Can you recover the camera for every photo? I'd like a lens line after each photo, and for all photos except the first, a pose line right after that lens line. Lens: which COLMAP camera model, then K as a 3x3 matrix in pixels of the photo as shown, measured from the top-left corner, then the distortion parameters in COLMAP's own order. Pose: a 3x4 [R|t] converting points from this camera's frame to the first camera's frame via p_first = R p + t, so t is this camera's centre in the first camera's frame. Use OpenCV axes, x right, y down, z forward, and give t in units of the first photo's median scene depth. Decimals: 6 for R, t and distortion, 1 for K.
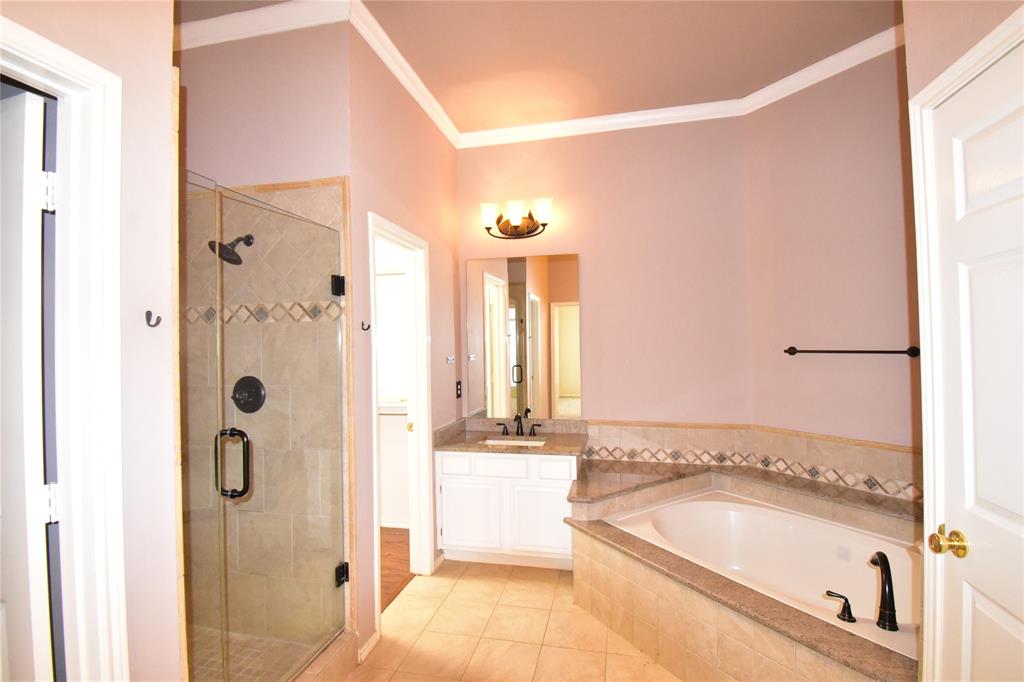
lens RADIAL K [[471.0, 0, 517.7], [0, 471.0, 339.4], [0, 0, 1]] dist [-0.000925, -0.013100]
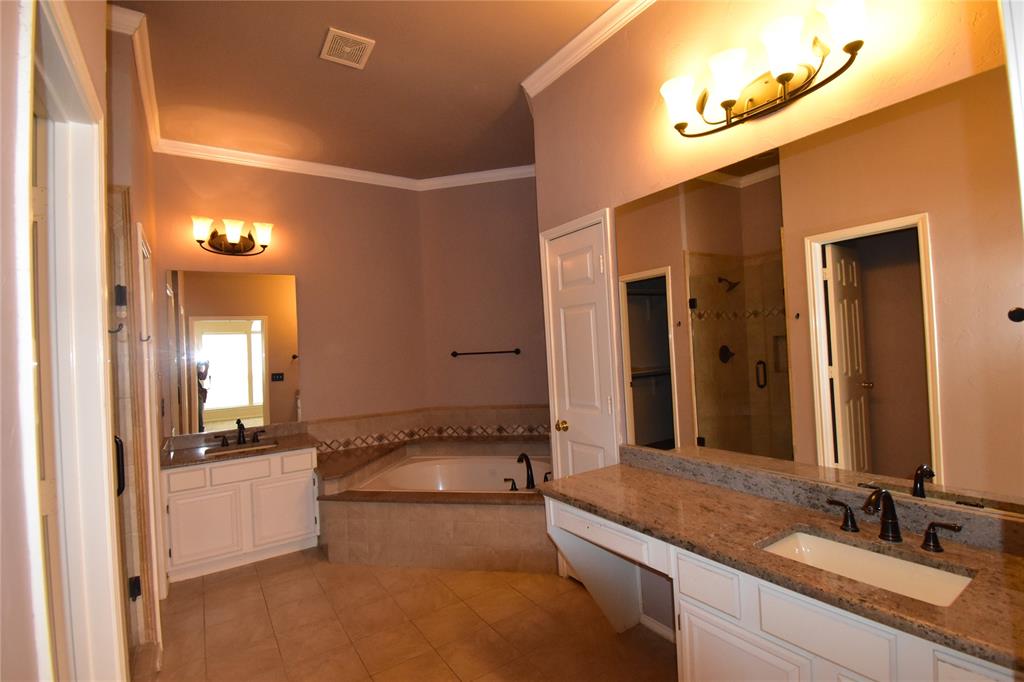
lens RADIAL K [[471.0, 0, 529.1], [0, 471.0, 336.9], [0, 0, 1]] dist [-0.000925, -0.013100]
pose [[0.663659, -0.001480, 0.748034, -0.372958], [0.034156, 0.999015, -0.028326, 0.018676], [-0.747255, 0.044348, 0.663056, -0.185386]]
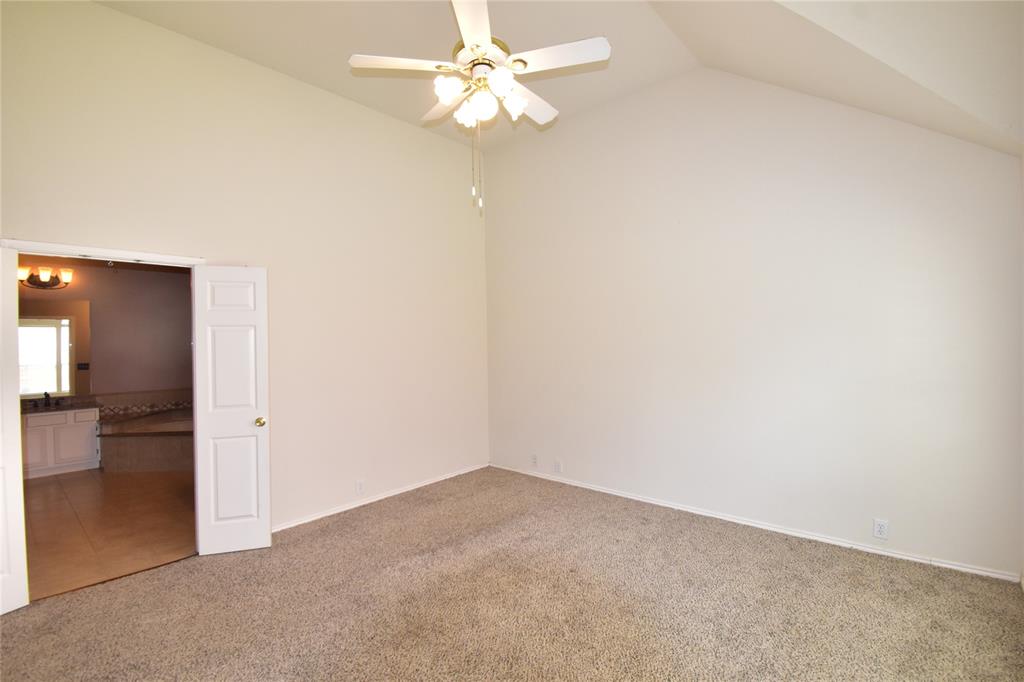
lens RADIAL K [[471.0, 0, 513.3], [0, 471.0, 343.7], [0, 0, 1]] dist [-0.000925, -0.013100]
pose [[0.472933, 0.004745, 0.881086, -0.715306], [0.001688, 0.999979, -0.006292, -0.006918], [-0.881097, 0.004463, 0.472915, -1.335989]]
